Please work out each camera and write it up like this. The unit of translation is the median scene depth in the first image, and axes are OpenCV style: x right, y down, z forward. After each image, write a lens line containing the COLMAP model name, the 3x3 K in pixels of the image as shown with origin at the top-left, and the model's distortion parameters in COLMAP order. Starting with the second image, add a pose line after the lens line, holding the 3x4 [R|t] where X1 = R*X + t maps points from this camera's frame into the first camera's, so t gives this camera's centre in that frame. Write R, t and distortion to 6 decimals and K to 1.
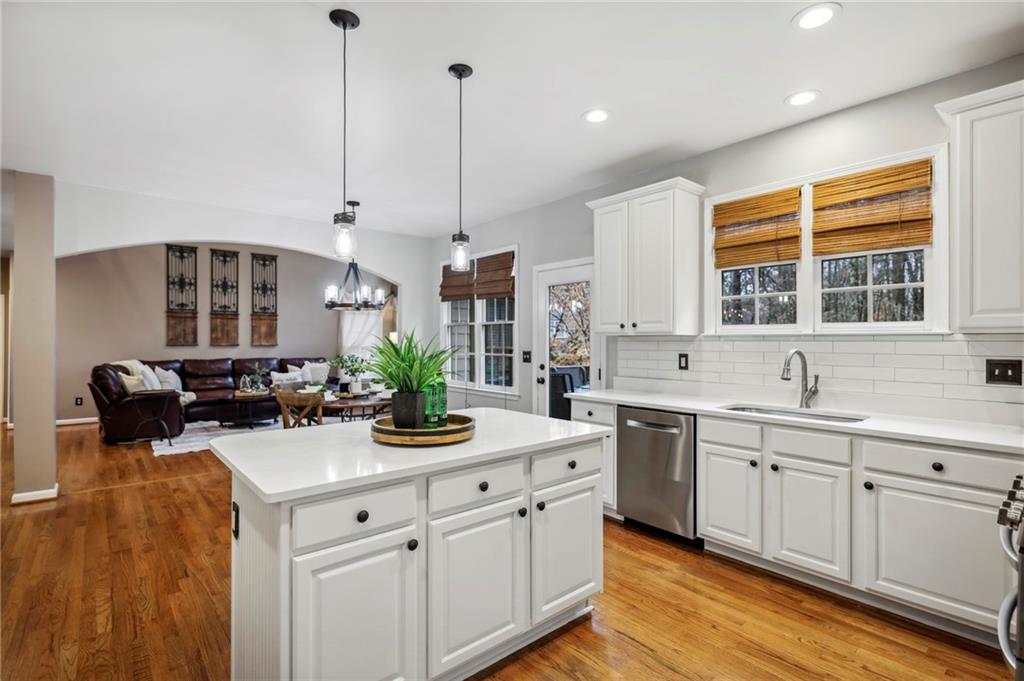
lens RADIAL K [[487.1, 0, 512.0], [0, 487.1, 340.5], [0, 0, 1]] dist [0.001107, -0.000250]
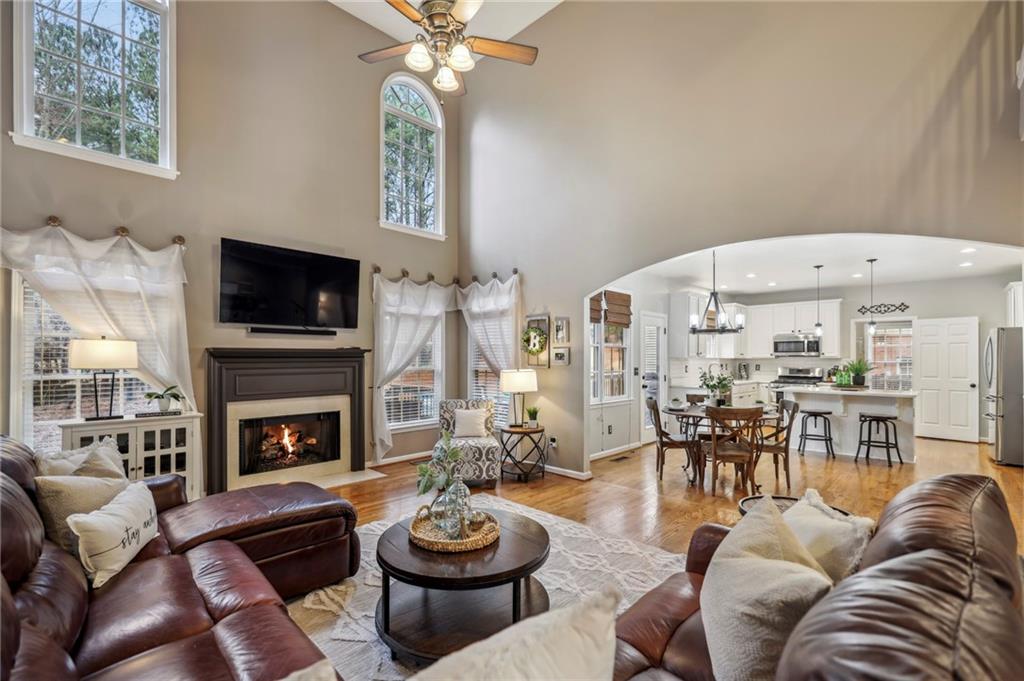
lens RADIAL K [[446.9, 0, 507.1], [0, 446.9, 356.6], [0, 0, 1]] dist [0.002968, 0.000764]
pose [[-0.088811, 0.002712, 0.996045, -0.727936], [-0.002034, 0.999994, -0.002905, -0.003643], [-0.996046, -0.002284, -0.088805, 0.869167]]
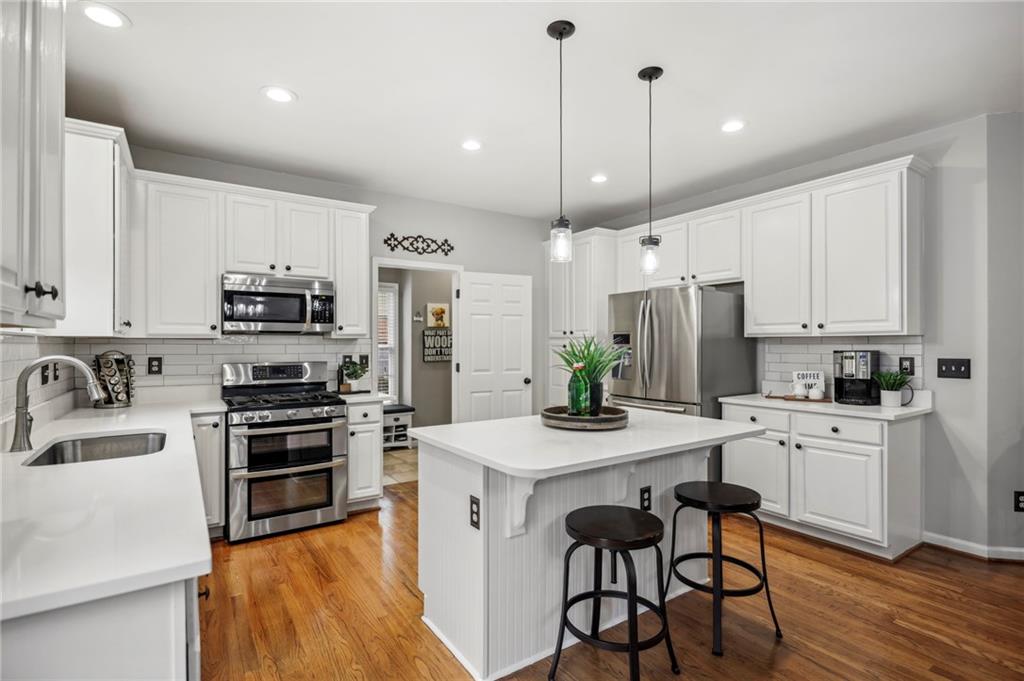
lens RADIAL K [[487.1, 0, 512.0], [0, 487.1, 340.5], [0, 0, 1]] dist [0.001107, -0.000250]
pose [[-0.994445, 0.001157, 0.105256, -0.032056], [0.000398, 0.999974, -0.007238, 0.001029], [-0.105261, -0.007156, -0.994419, 0.530495]]
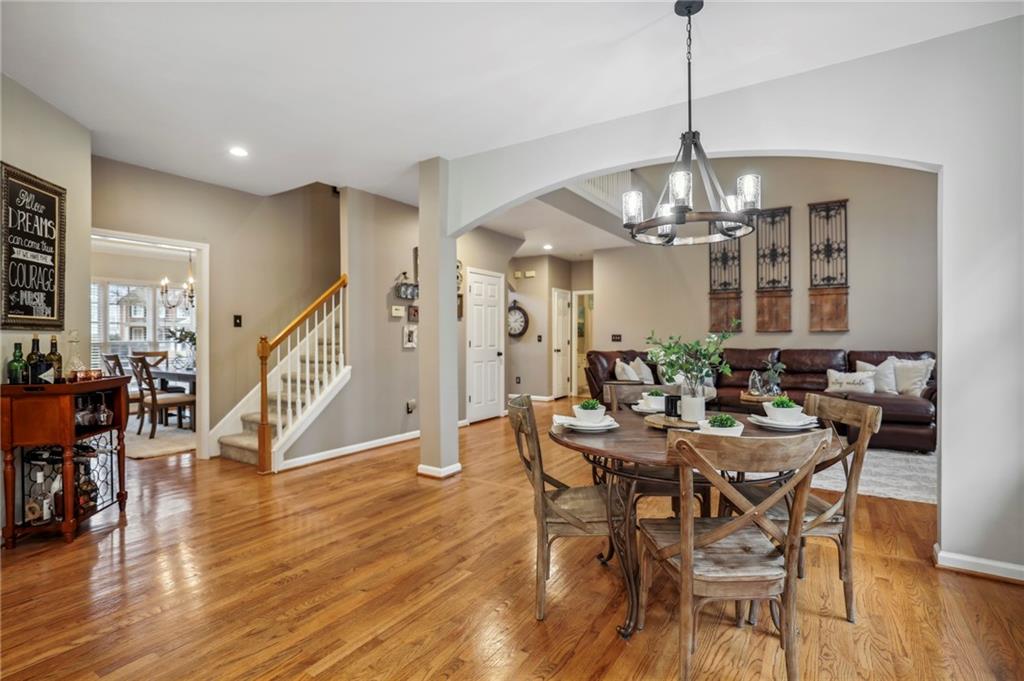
lens RADIAL K [[496.6, 0, 518.7], [0, 496.6, 336.0], [0, 0, 1]] dist [-0.016567, 0.000563]
pose [[0.301159, -0.000659, -0.953574, 0.037151], [0.004562, 0.999989, 0.000750, 0.015094], [0.953563, -0.004576, 0.301158, 0.390847]]
